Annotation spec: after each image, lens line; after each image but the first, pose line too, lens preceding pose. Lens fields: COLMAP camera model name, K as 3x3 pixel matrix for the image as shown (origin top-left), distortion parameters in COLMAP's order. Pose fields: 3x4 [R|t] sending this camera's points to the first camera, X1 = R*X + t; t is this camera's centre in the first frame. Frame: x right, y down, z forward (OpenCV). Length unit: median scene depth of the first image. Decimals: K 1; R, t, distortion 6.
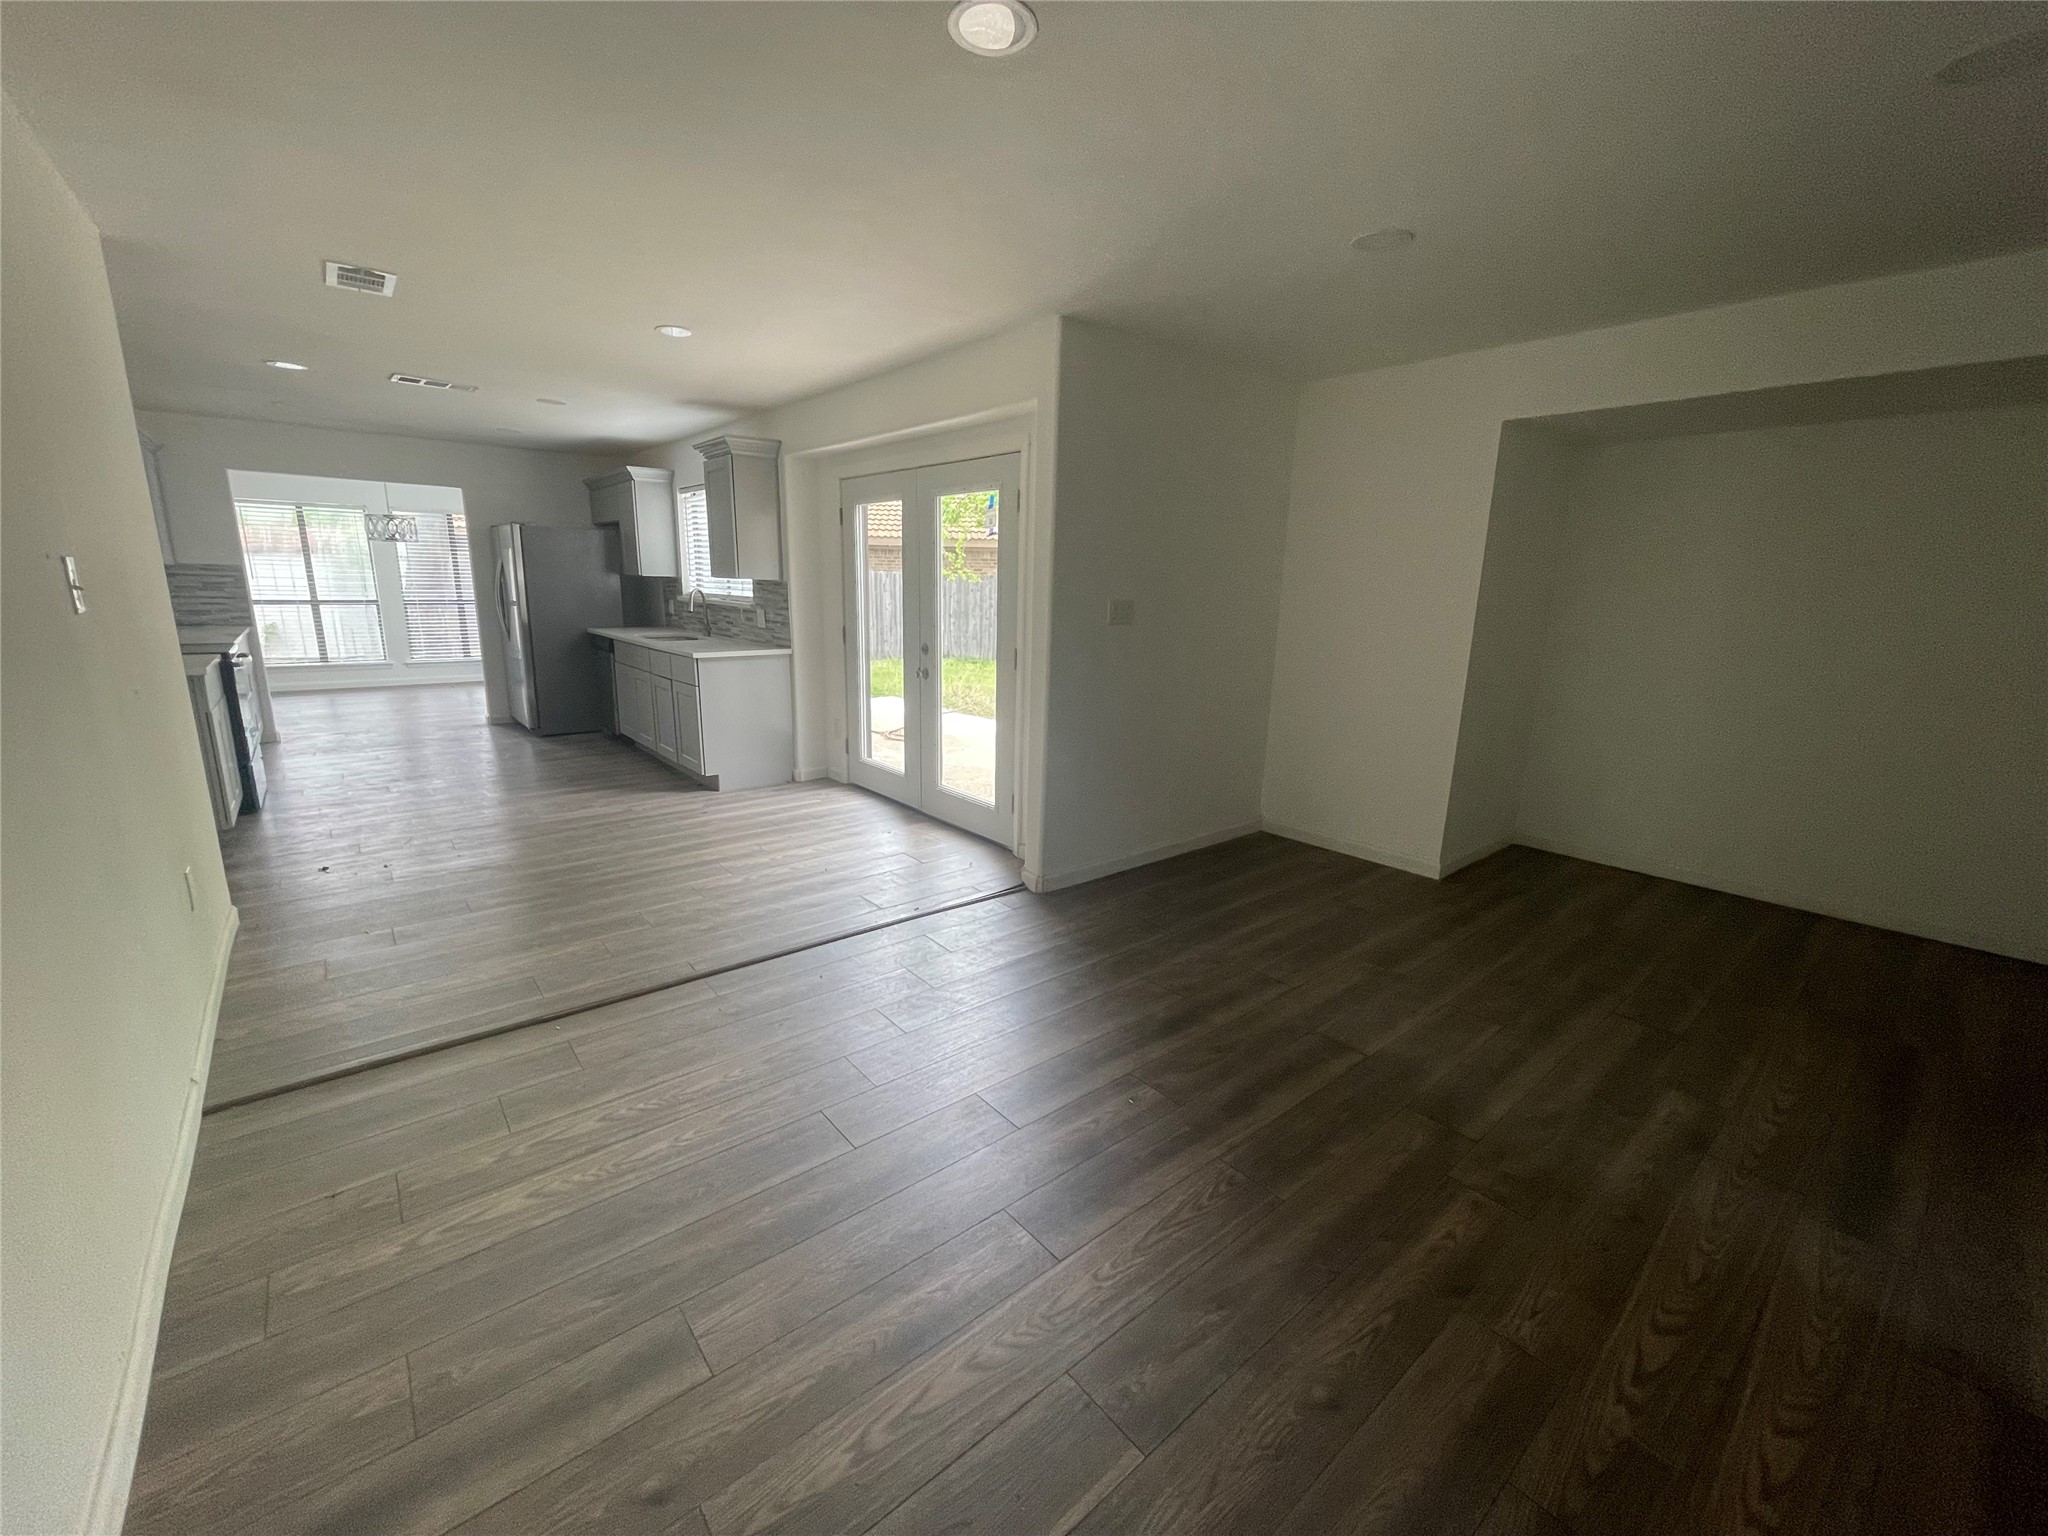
lens RADIAL K [[828.0, 0, 1012.4], [0, 828.0, 770.8], [0, 0, 1]] dist [-0.003750, 0.001997]
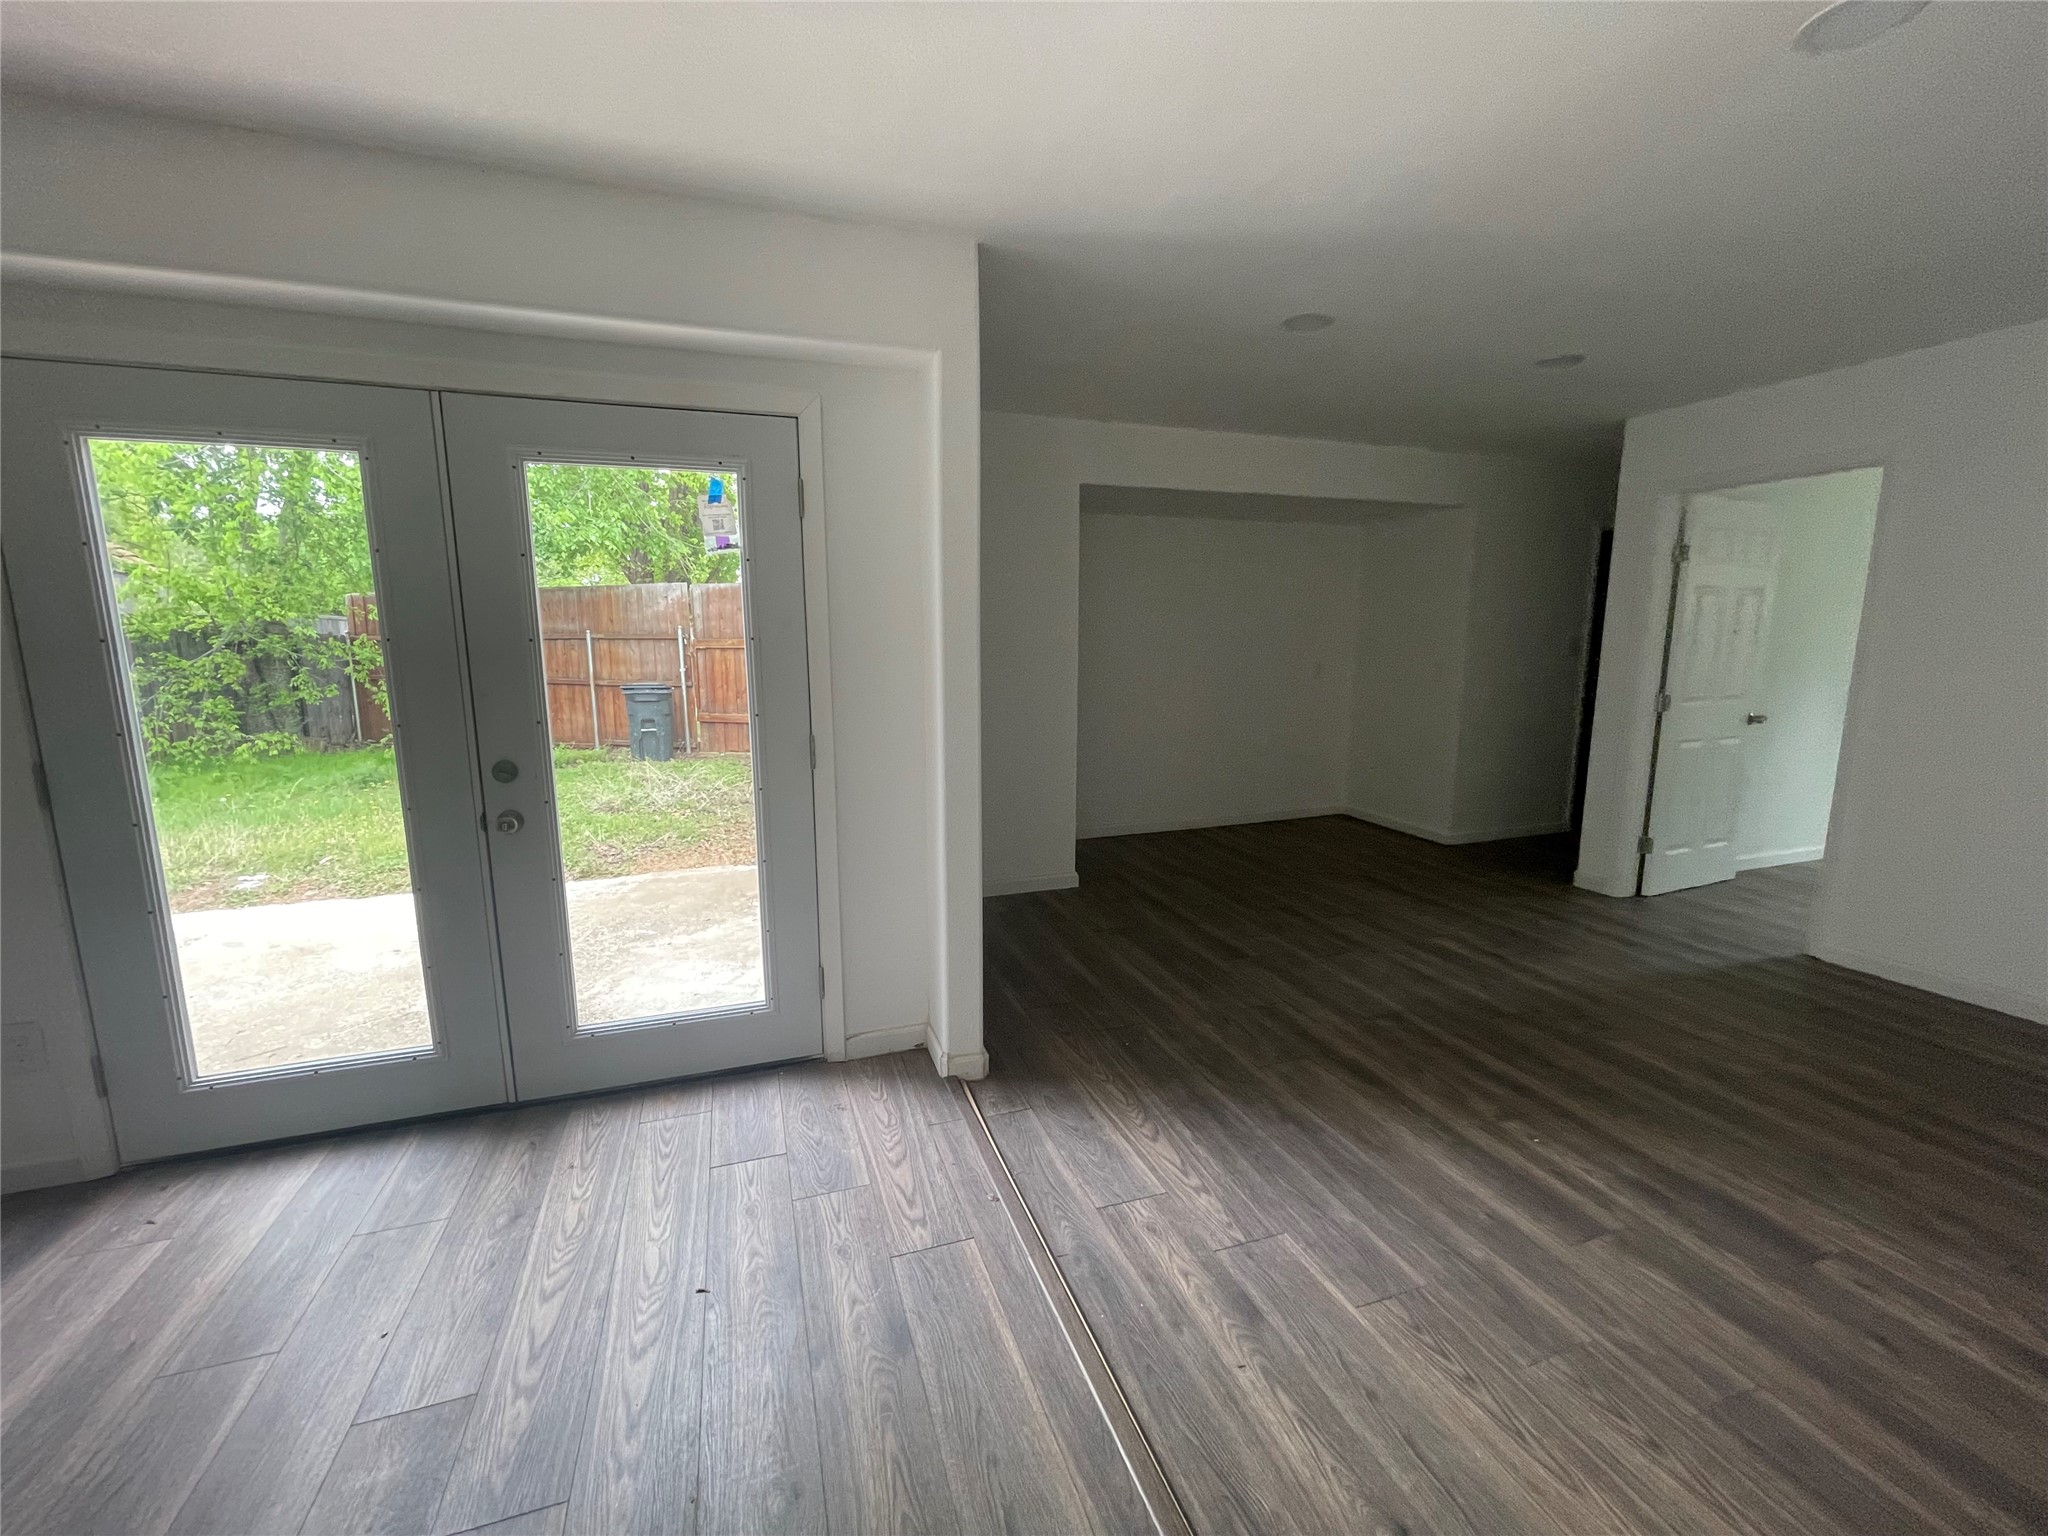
lens RADIAL K [[828.0, 0, 1028.8], [0, 828.0, 771.1], [0, 0, 1]] dist [-0.003750, 0.001997]
pose [[0.348659, -0.176033, 0.920570, -0.624801], [0.218804, 0.970351, 0.102682, -0.183228], [-0.911352, 0.165623, 0.376838, 0.764095]]
